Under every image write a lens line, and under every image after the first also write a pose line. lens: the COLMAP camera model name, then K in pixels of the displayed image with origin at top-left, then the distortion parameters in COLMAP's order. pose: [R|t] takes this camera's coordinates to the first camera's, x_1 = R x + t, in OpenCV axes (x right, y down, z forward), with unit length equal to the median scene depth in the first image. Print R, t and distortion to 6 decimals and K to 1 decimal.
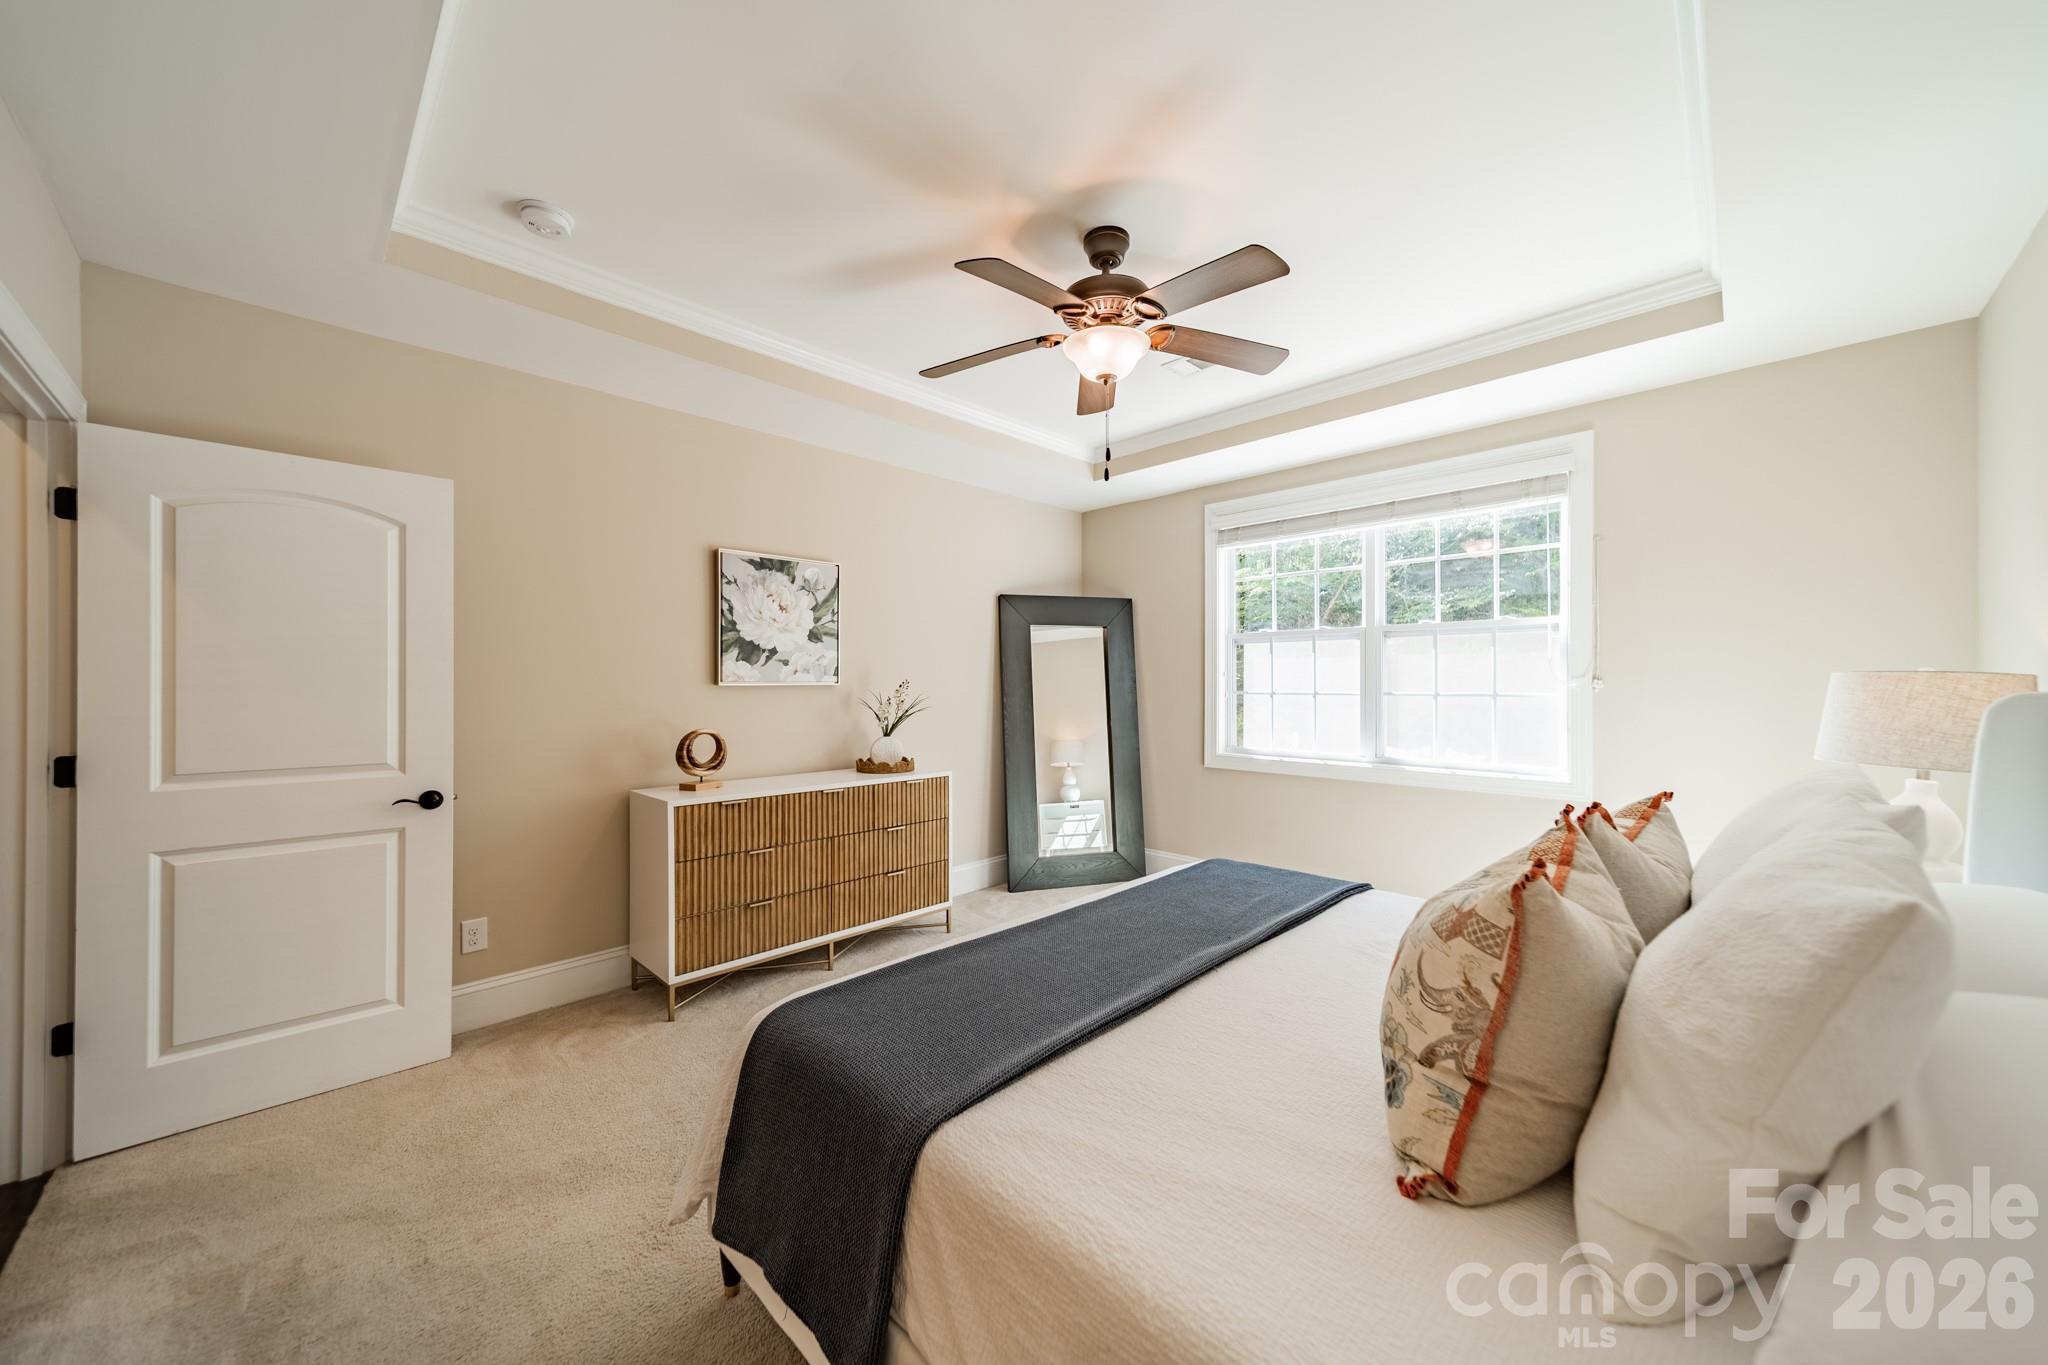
lens RADIAL K [[728.5, 0, 1029.2], [0, 728.5, 683.7], [0, 0, 1]] dist [0.009043, 0.000005]
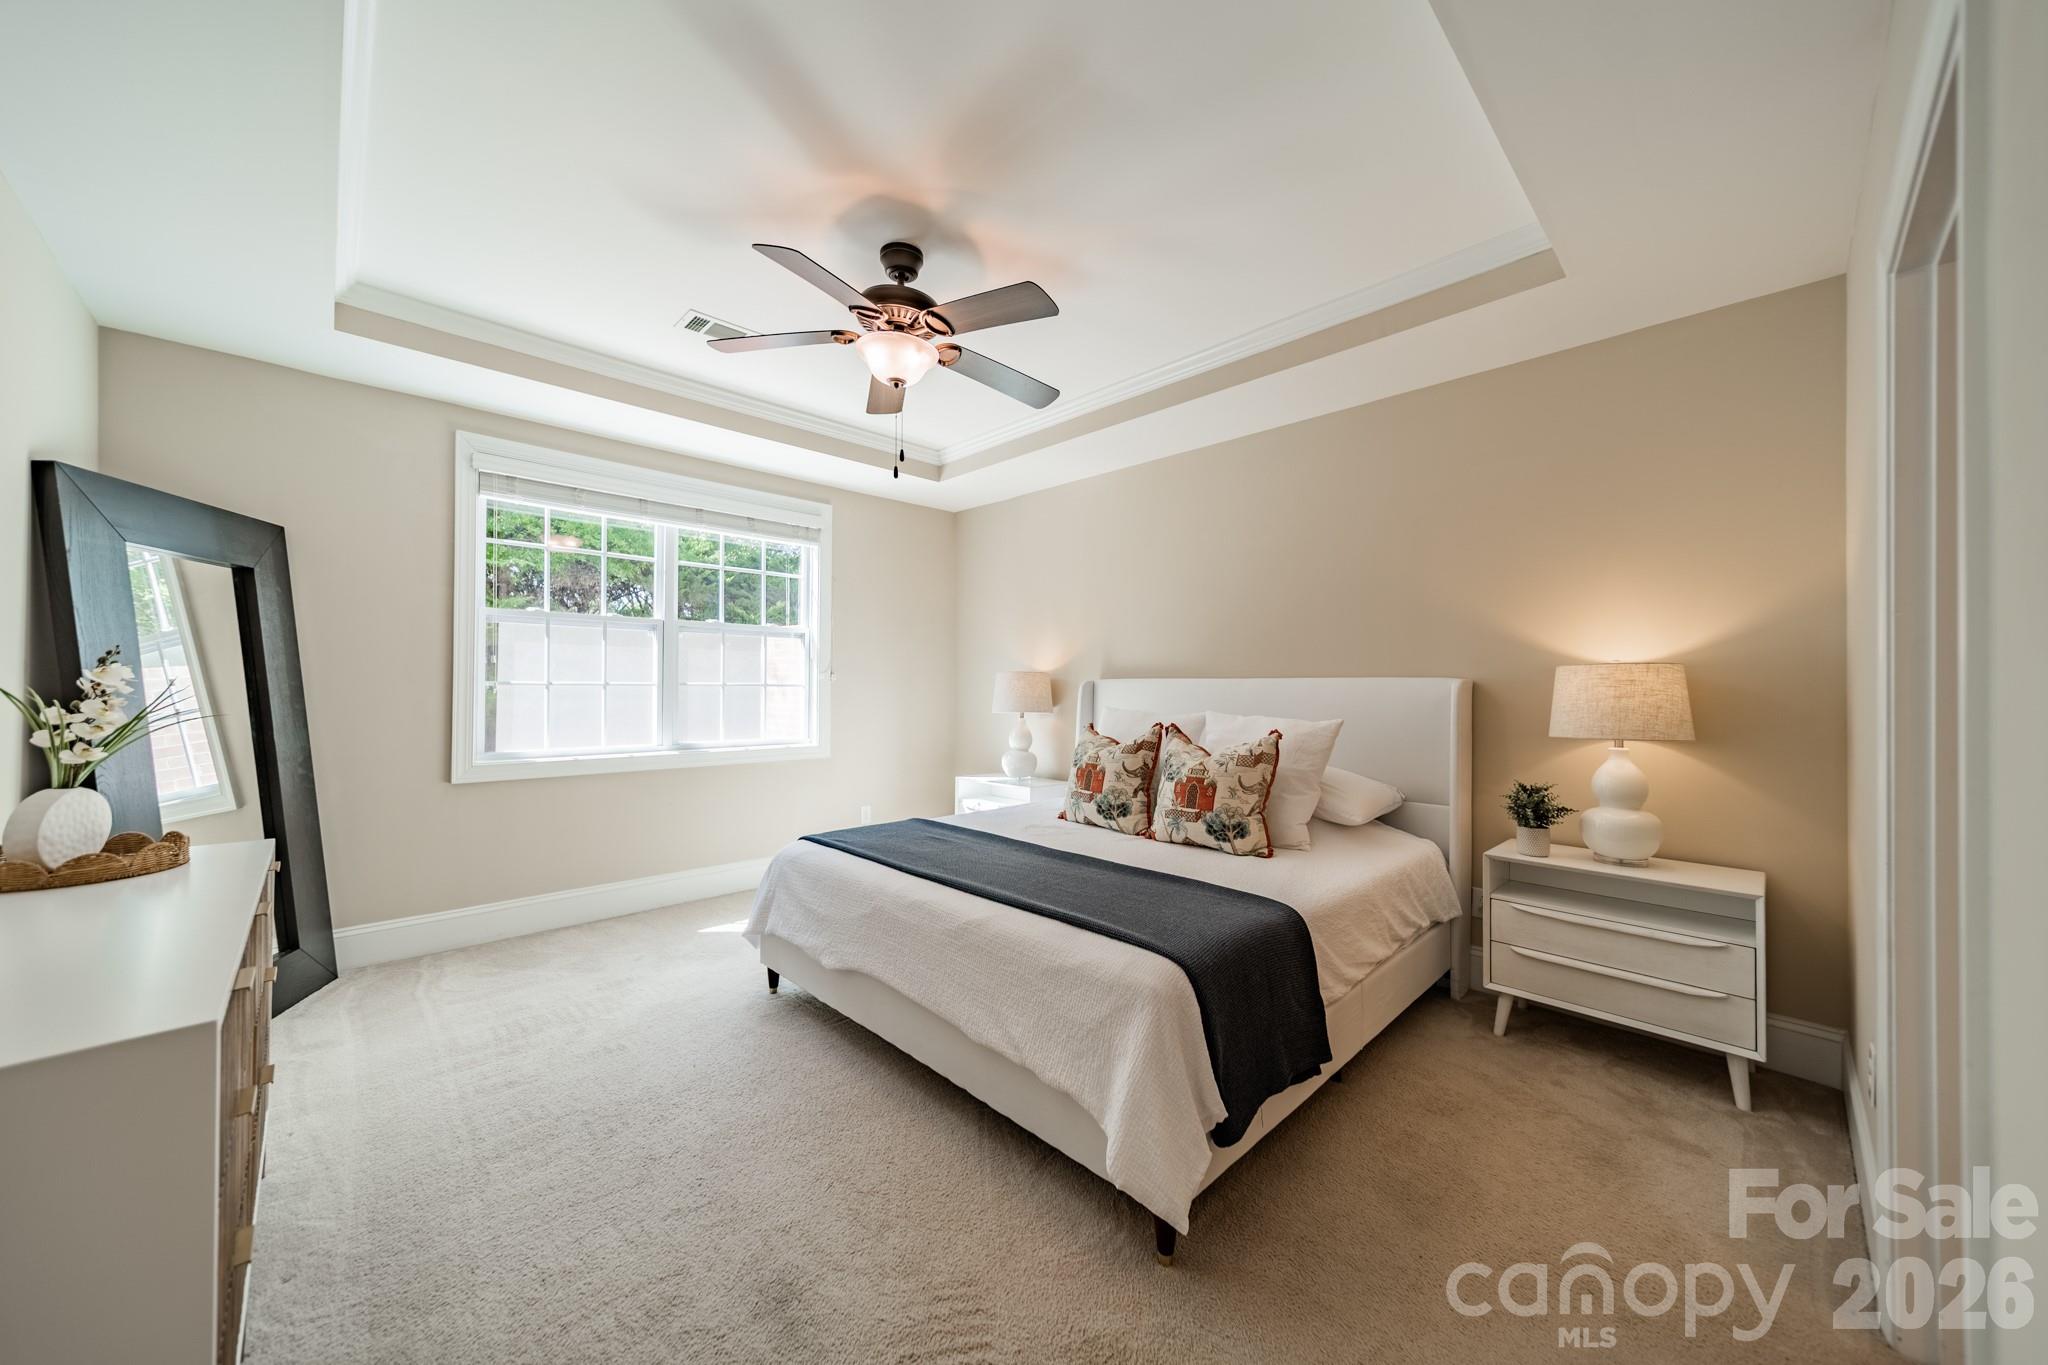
lens RADIAL K [[709.4, 0, 1025.8], [0, 709.4, 677.6], [0, 0, 1]] dist [-0.000157, -0.000032]
pose [[0.014251, 0.006414, 0.999878, -0.590929], [-0.010915, 0.999921, -0.006259, 0.005050], [-0.999839, -0.010825, 0.014319, 0.531071]]
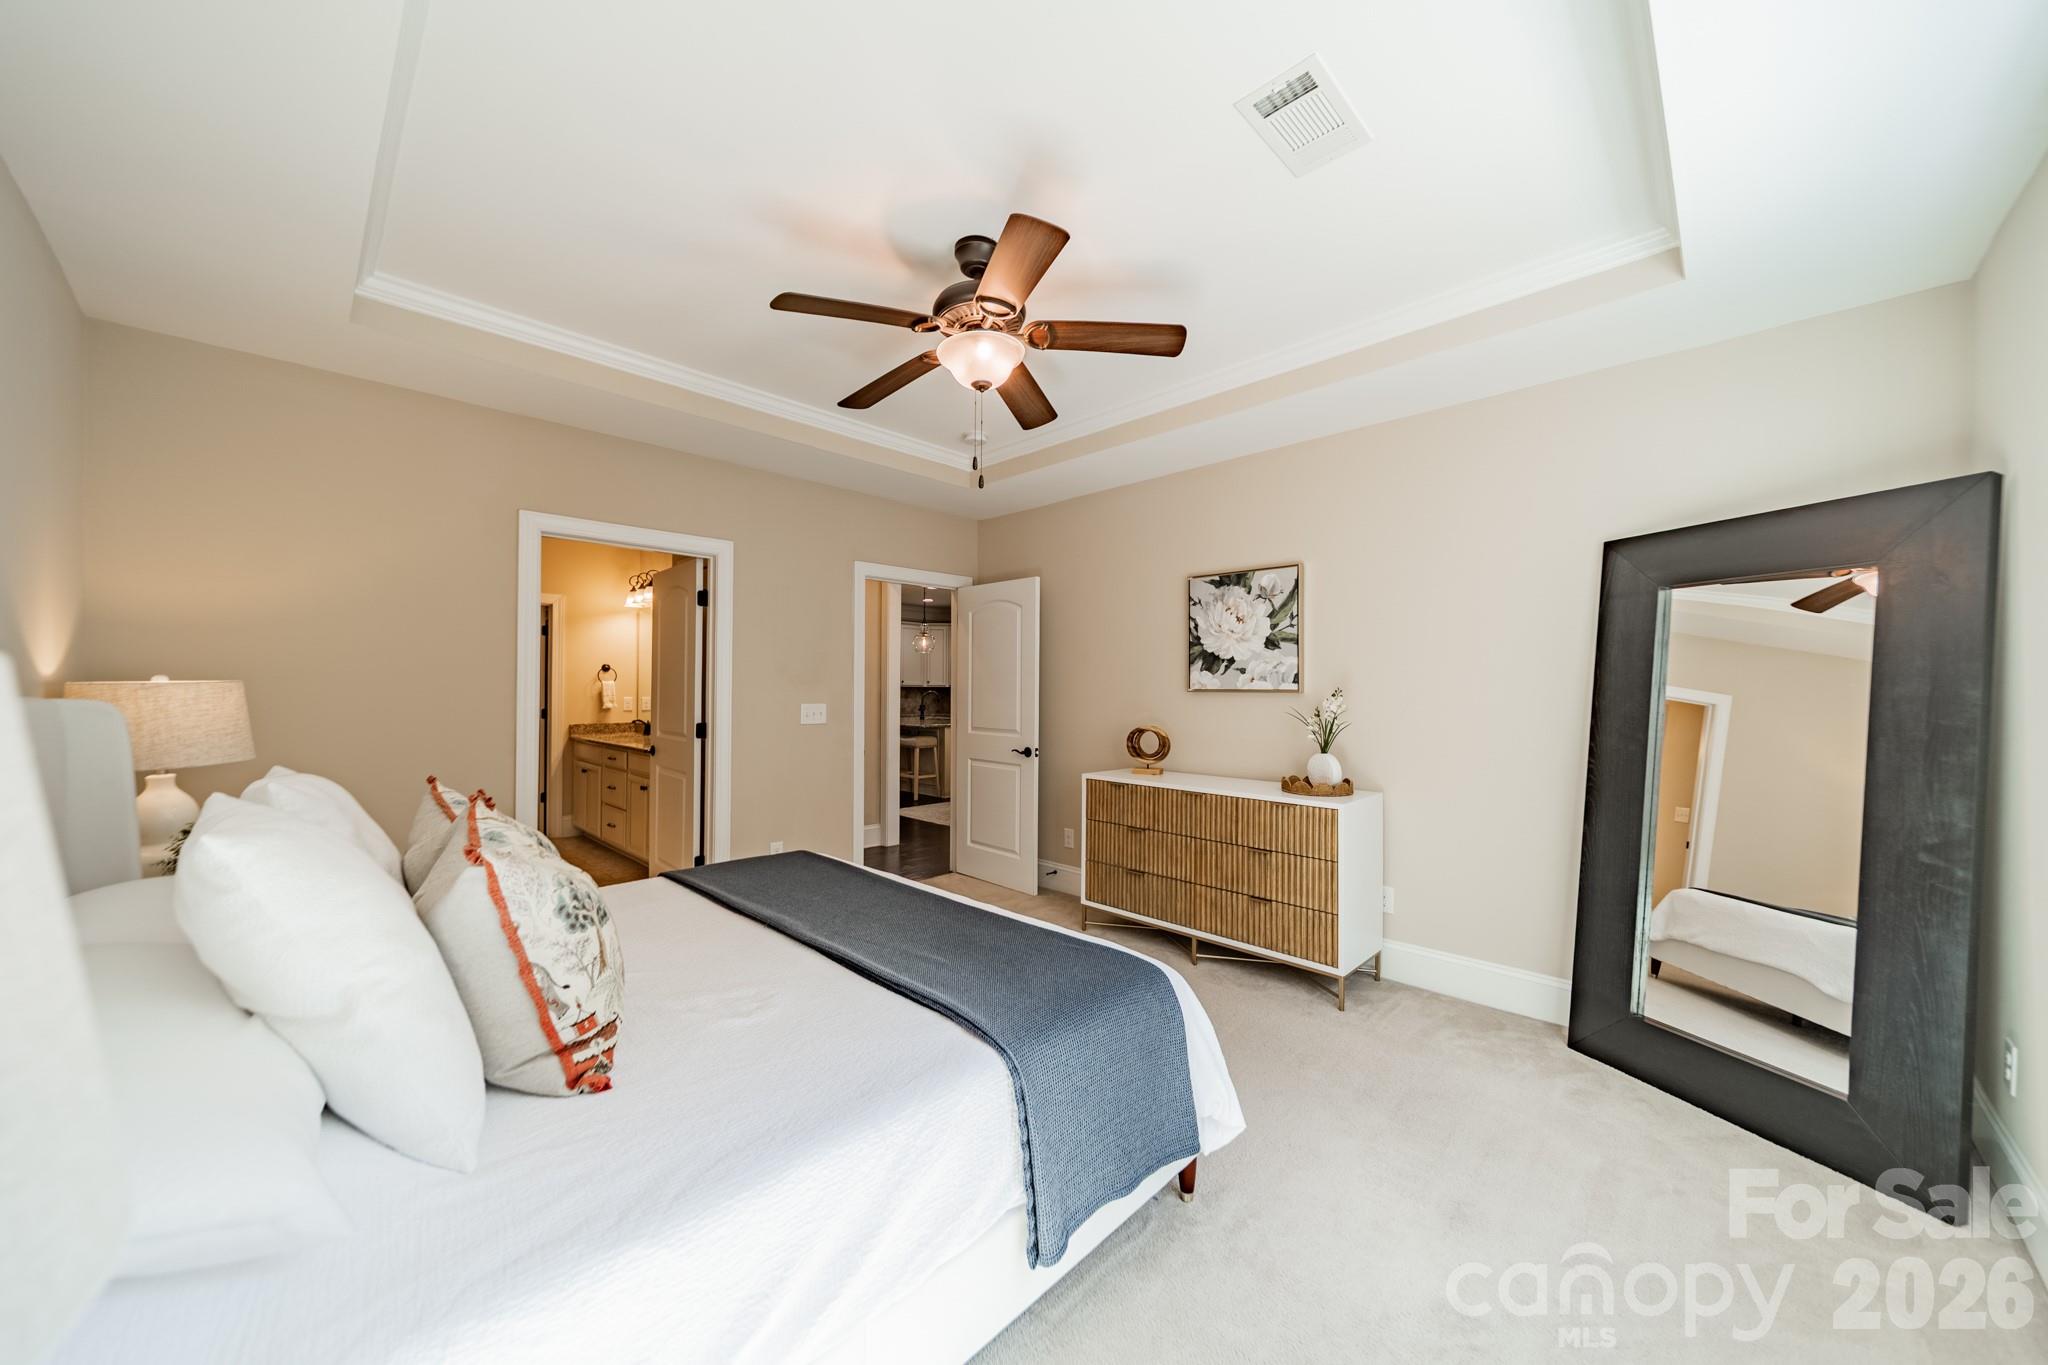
lens RADIAL K [[728.5, 0, 1029.2], [0, 728.5, 683.7], [0, 0, 1]] dist [0.009043, 0.000005]
pose [[0.005148, -0.000896, -0.999986, 0.712432], [-0.003180, 0.999995, -0.000913, -0.008837], [0.999982, 0.003184, 0.005145, 0.692999]]
